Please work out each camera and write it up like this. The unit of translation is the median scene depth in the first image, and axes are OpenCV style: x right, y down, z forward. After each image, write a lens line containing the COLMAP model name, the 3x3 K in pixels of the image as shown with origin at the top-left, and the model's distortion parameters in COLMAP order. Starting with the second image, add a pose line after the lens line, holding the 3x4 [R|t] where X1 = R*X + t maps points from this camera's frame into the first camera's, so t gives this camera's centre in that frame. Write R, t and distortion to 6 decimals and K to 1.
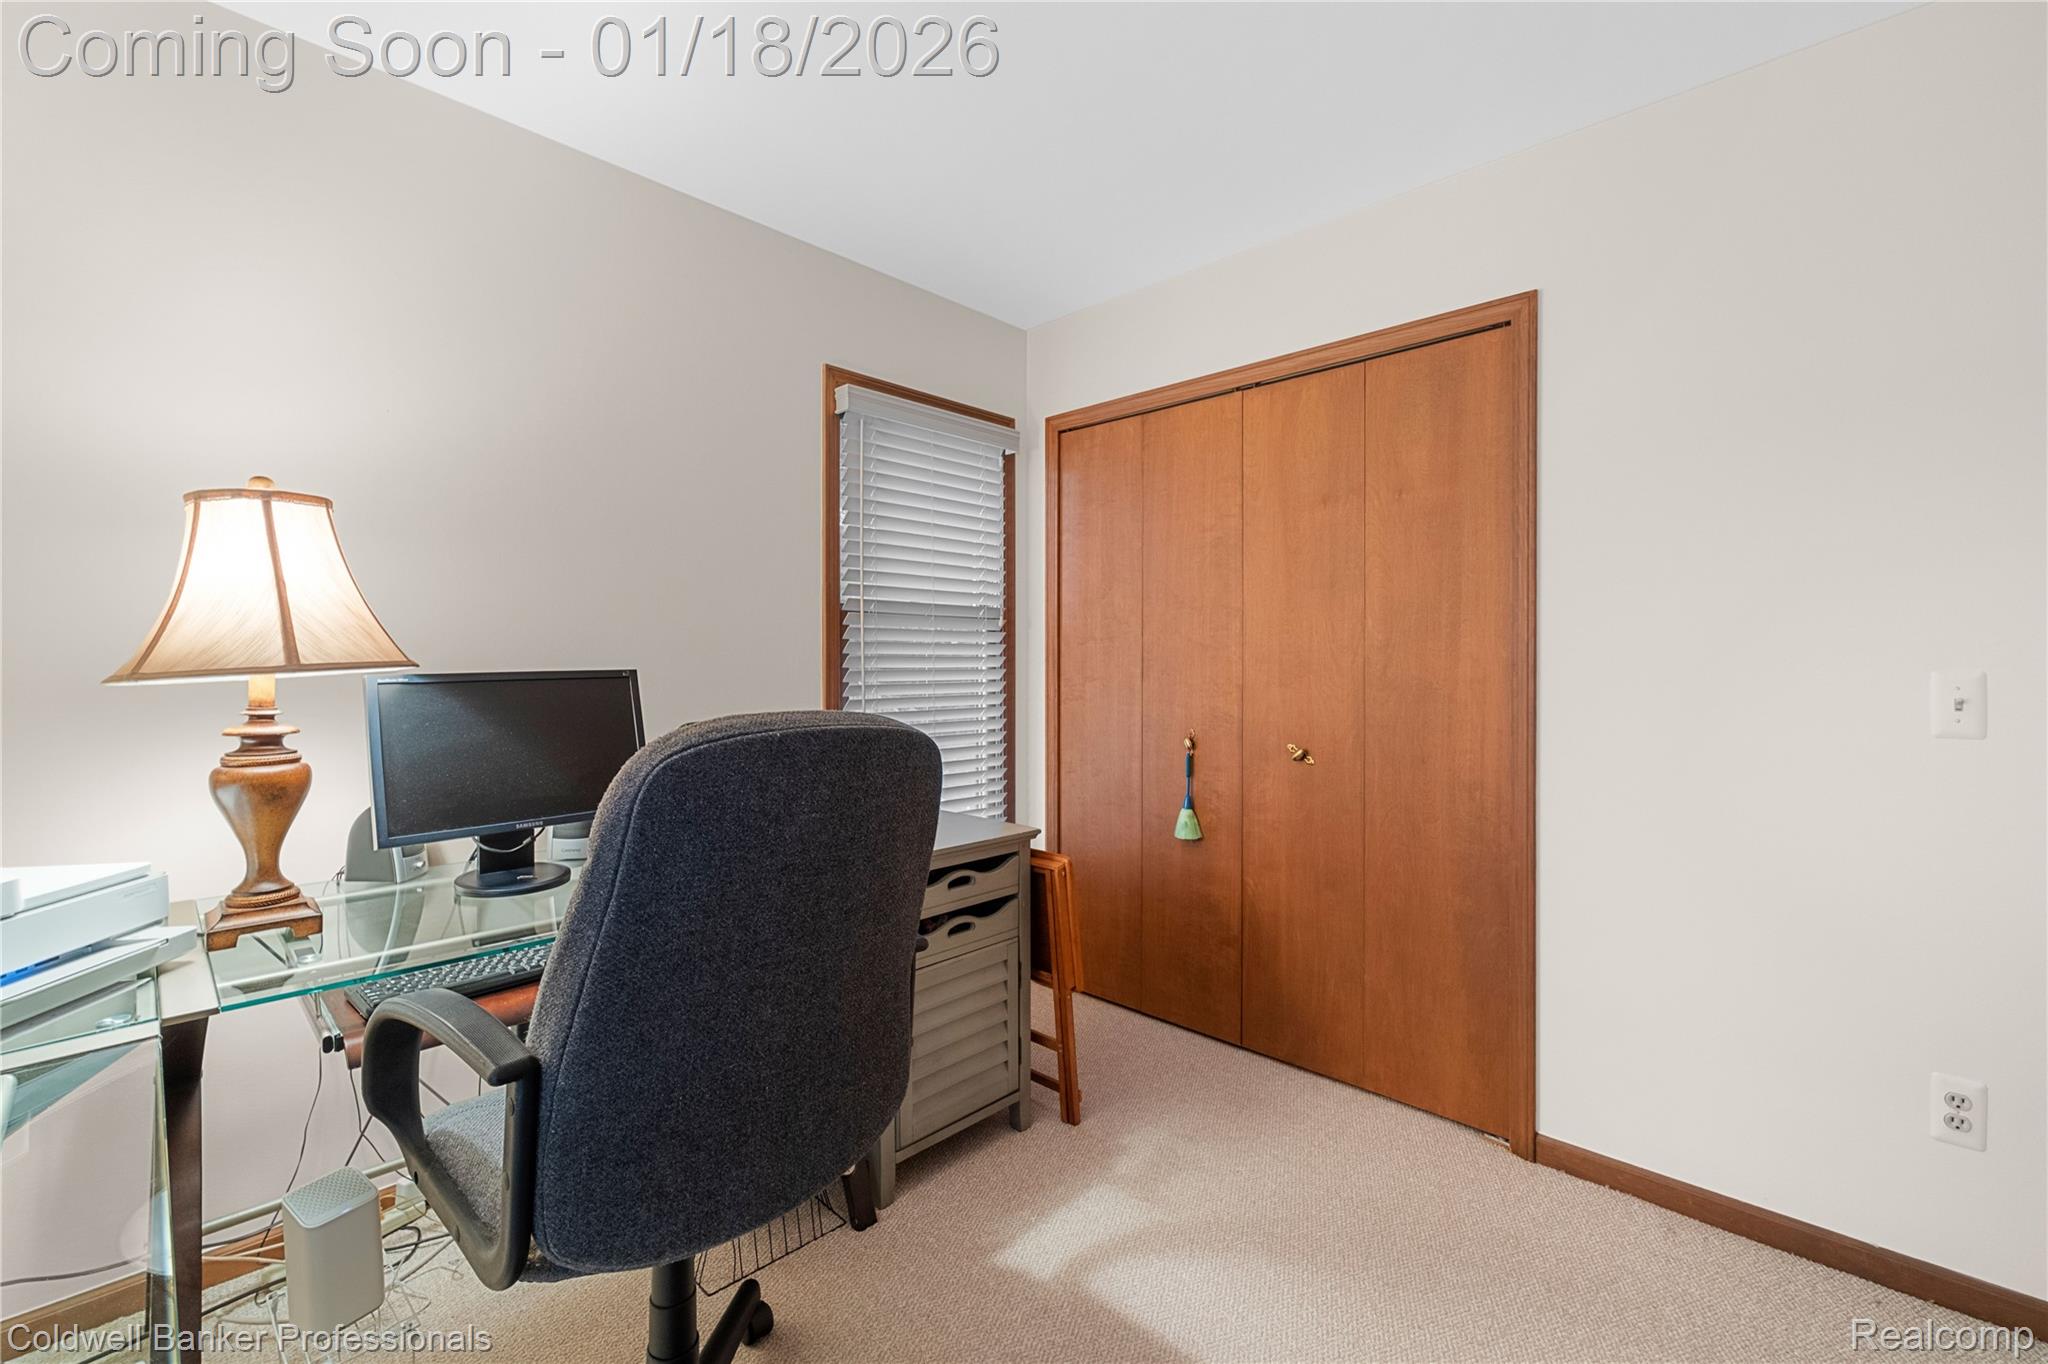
lens RADIAL K [[868.5, 0, 1017.5], [0, 868.5, 664.5], [0, 0, 1]] dist [-0.000938, -0.000025]
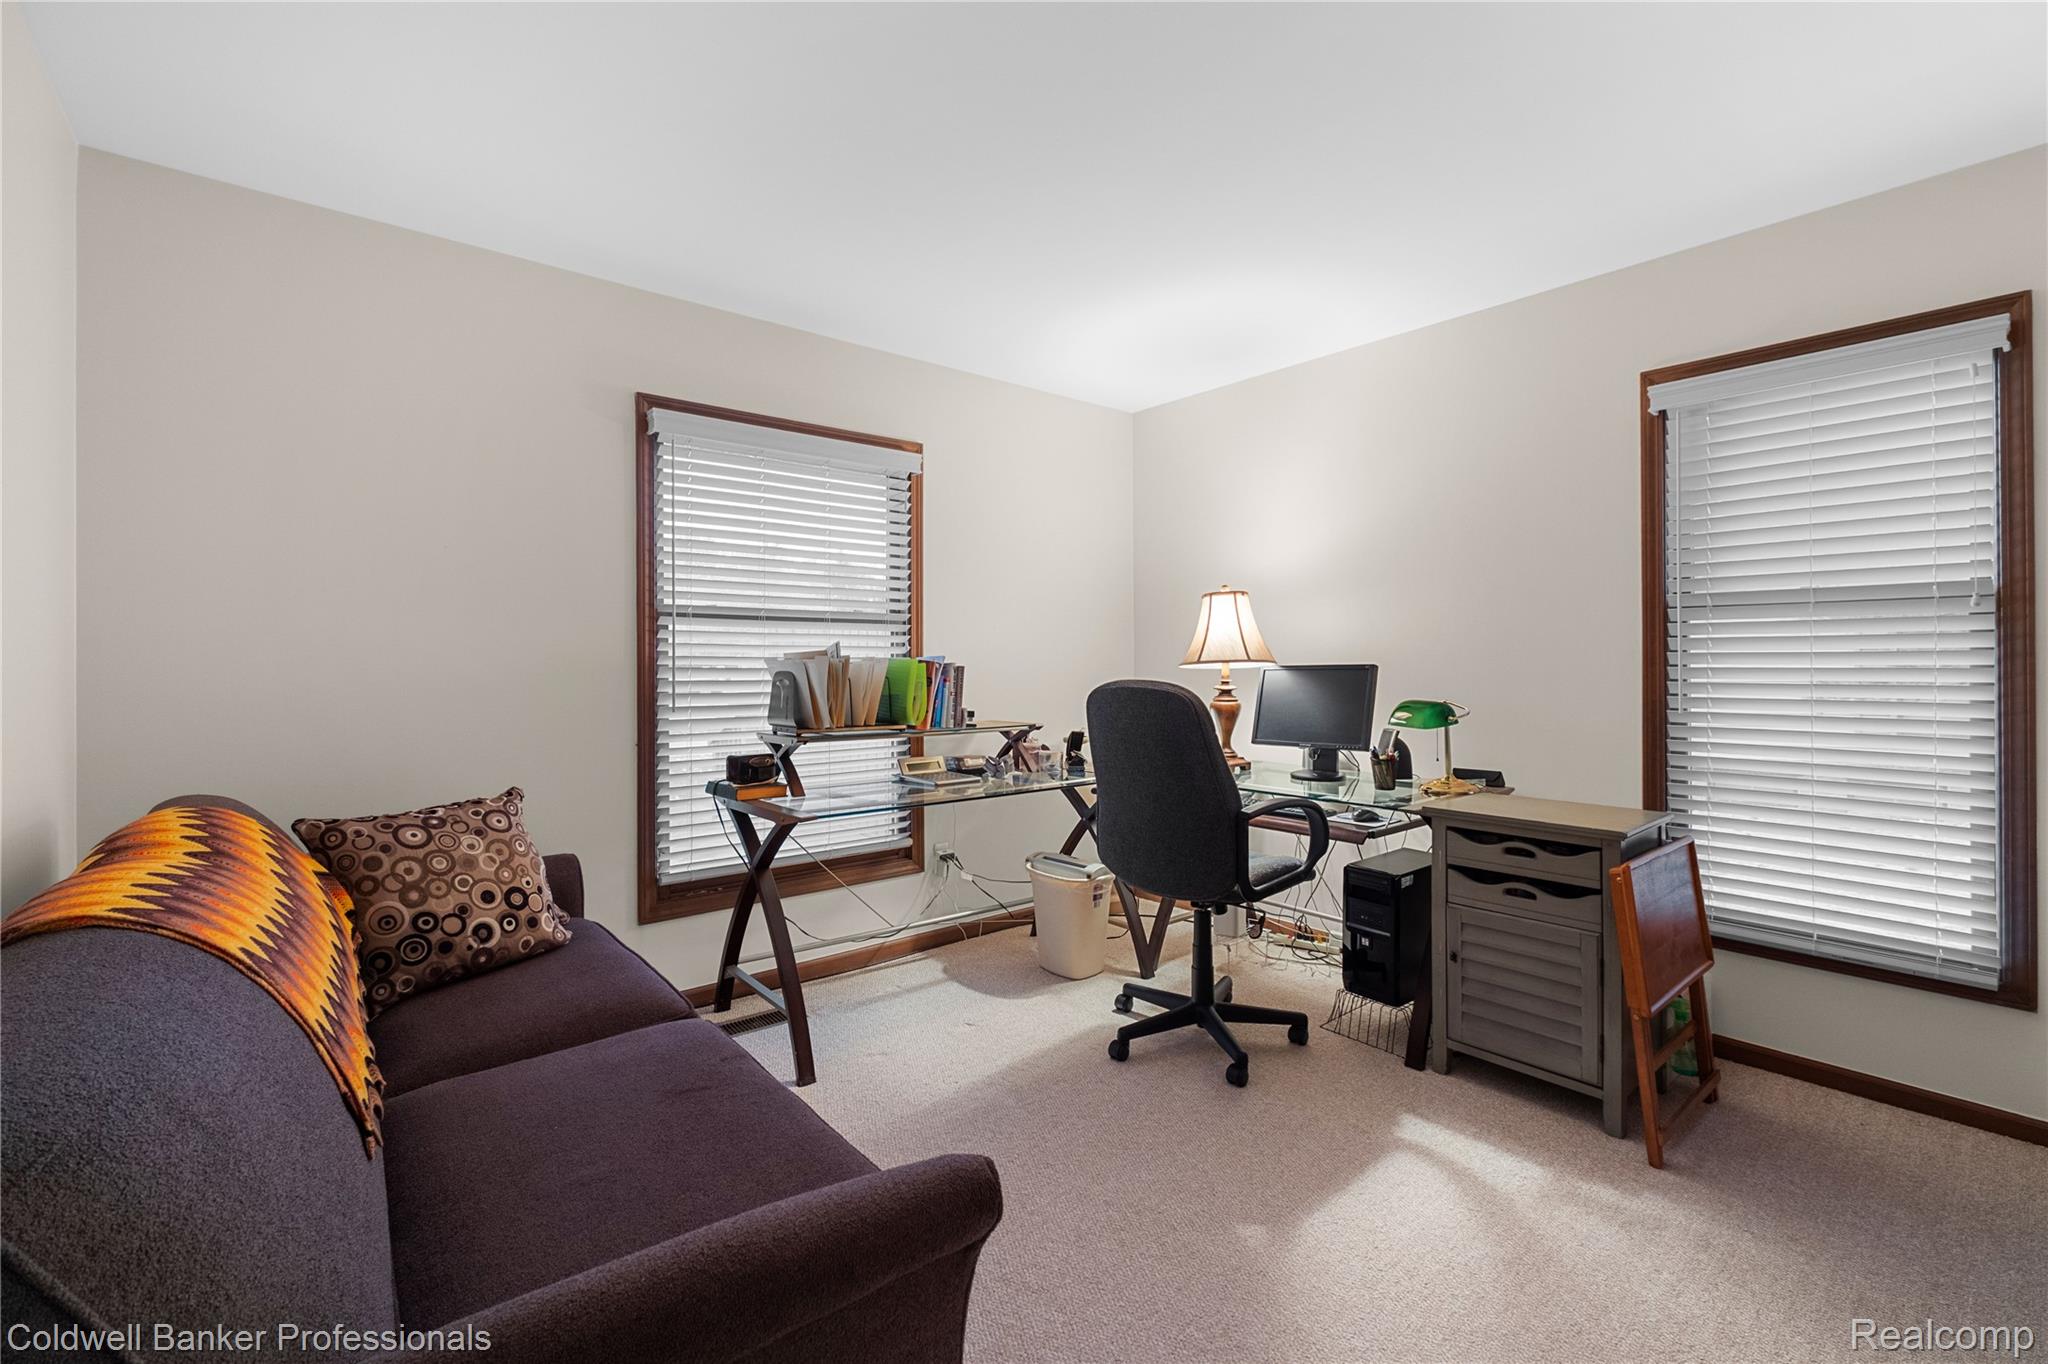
lens RADIAL K [[868.5, 0, 1017.5], [0, 868.5, 664.5], [0, 0, 1]] dist [-0.000938, -0.000025]
pose [[-0.114903, 0.002533, -0.993373, 1.213100], [-0.002669, 0.999992, 0.002858, 0.003892], [0.993373, 0.002980, -0.114895, 0.512792]]
